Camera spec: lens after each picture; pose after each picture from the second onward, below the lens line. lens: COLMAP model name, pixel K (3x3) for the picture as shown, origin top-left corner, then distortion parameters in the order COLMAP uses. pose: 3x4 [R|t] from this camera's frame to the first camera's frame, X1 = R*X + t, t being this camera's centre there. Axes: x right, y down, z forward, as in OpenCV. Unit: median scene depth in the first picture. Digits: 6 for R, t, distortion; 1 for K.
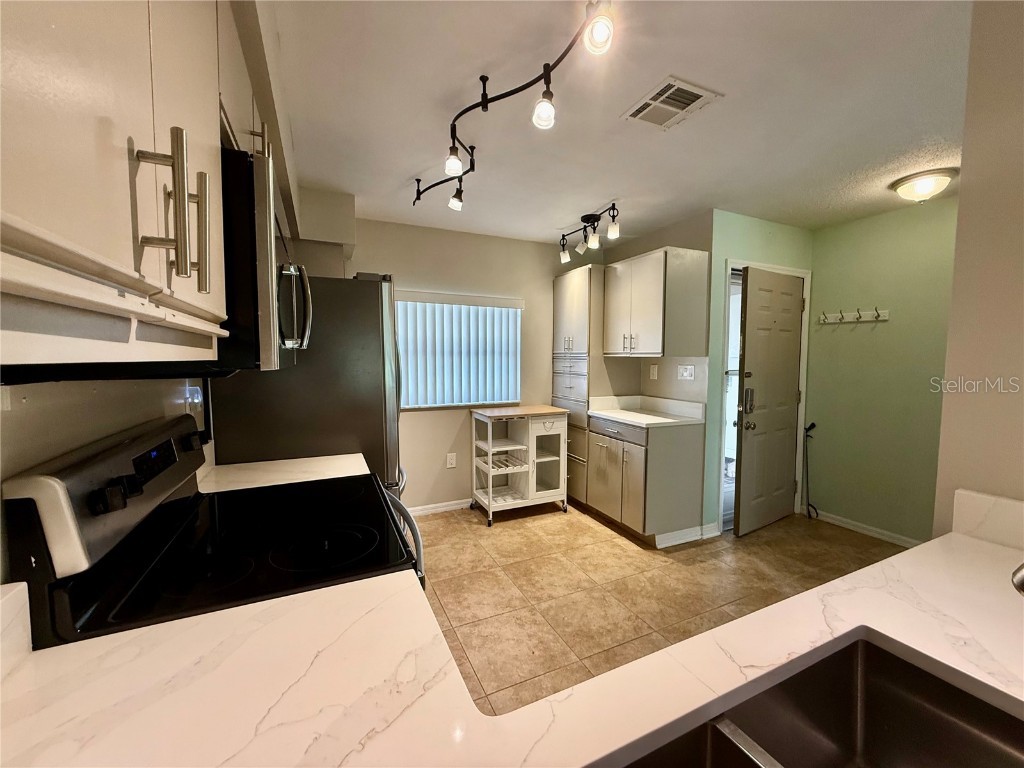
lens RADIAL K [[407.7, 0, 512.6], [0, 407.7, 383.3], [0, 0, 1]] dist [-0.001483, 0.000685]
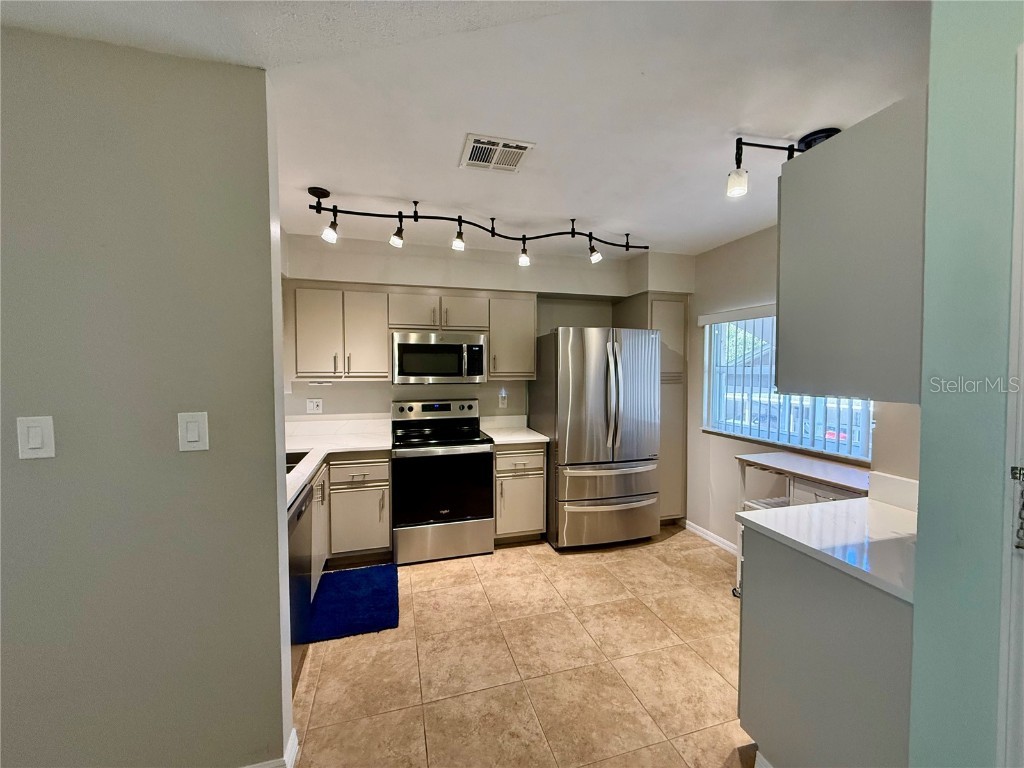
lens RADIAL K [[407.7, 0, 511.4], [0, 407.7, 382.2], [0, 0, 1]] dist [-0.001483, 0.000685]
pose [[-0.155107, 0.032733, -0.987355, 0.992833], [-0.063440, 0.997058, 0.043021, -0.088813], [0.985859, 0.069310, -0.152575, 0.845758]]
